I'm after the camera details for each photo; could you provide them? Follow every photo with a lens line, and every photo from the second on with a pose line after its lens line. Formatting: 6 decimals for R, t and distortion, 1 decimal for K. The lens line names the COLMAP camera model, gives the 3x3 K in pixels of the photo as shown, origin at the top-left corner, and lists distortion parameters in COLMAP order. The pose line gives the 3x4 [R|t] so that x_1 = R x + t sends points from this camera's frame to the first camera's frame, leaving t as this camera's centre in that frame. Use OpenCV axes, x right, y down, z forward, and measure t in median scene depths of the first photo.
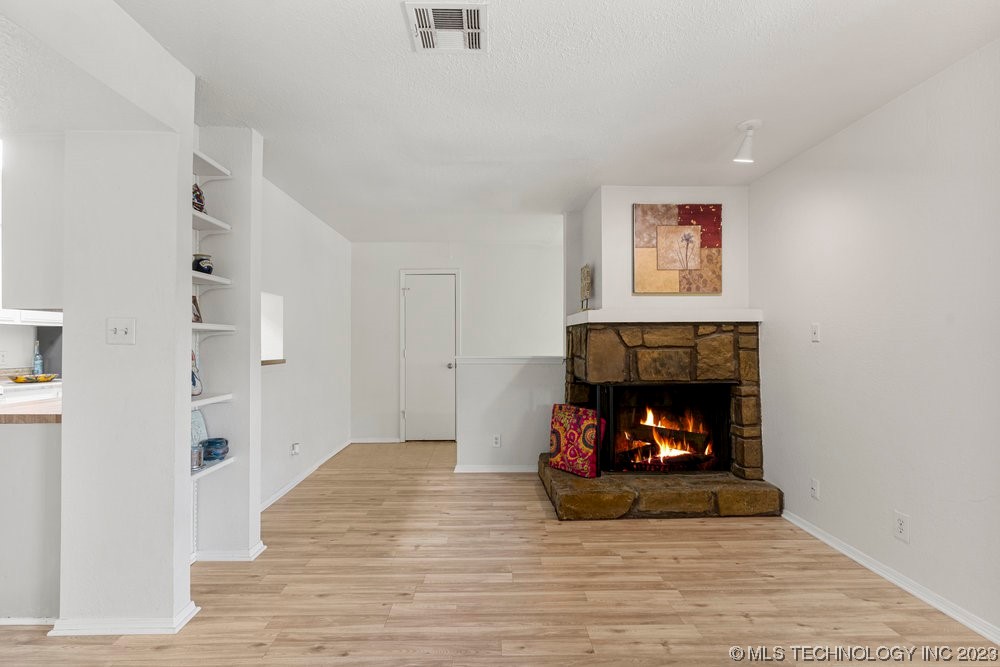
lens RADIAL K [[485.9, 0, 496.7], [0, 485.9, 337.9], [0, 0, 1]] dist [0.002291, -0.000632]
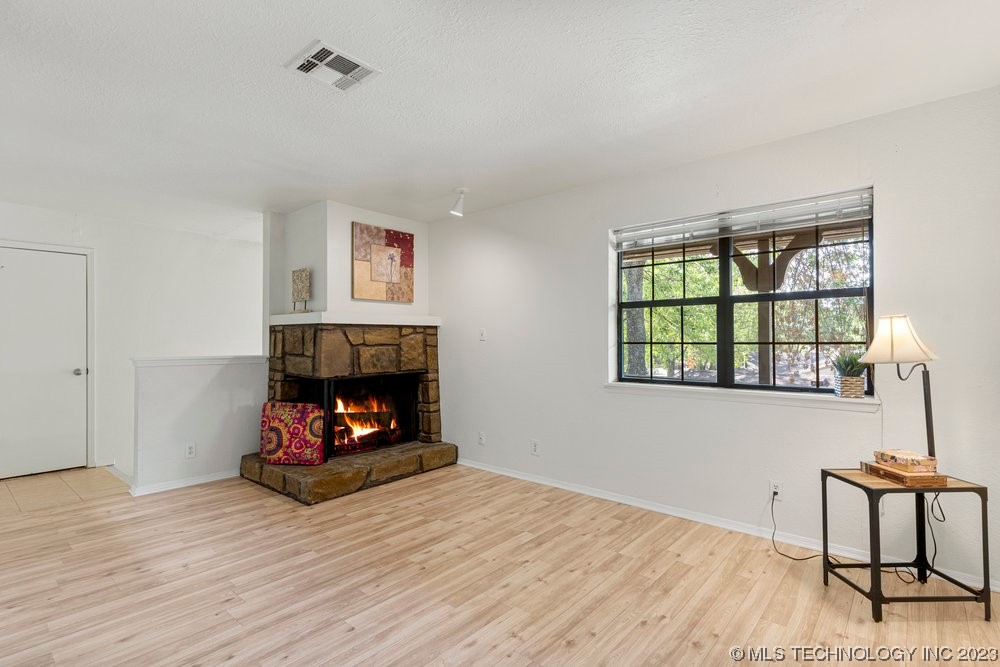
lens RADIAL K [[485.9, 0, 496.7], [0, 485.9, 337.9], [0, 0, 1]] dist [0.002291, -0.000632]
pose [[0.667395, 0.004296, 0.744692, -0.379517], [-0.005036, 0.999987, -0.001255, 0.001183], [-0.744687, -0.002913, 0.667408, -0.031701]]
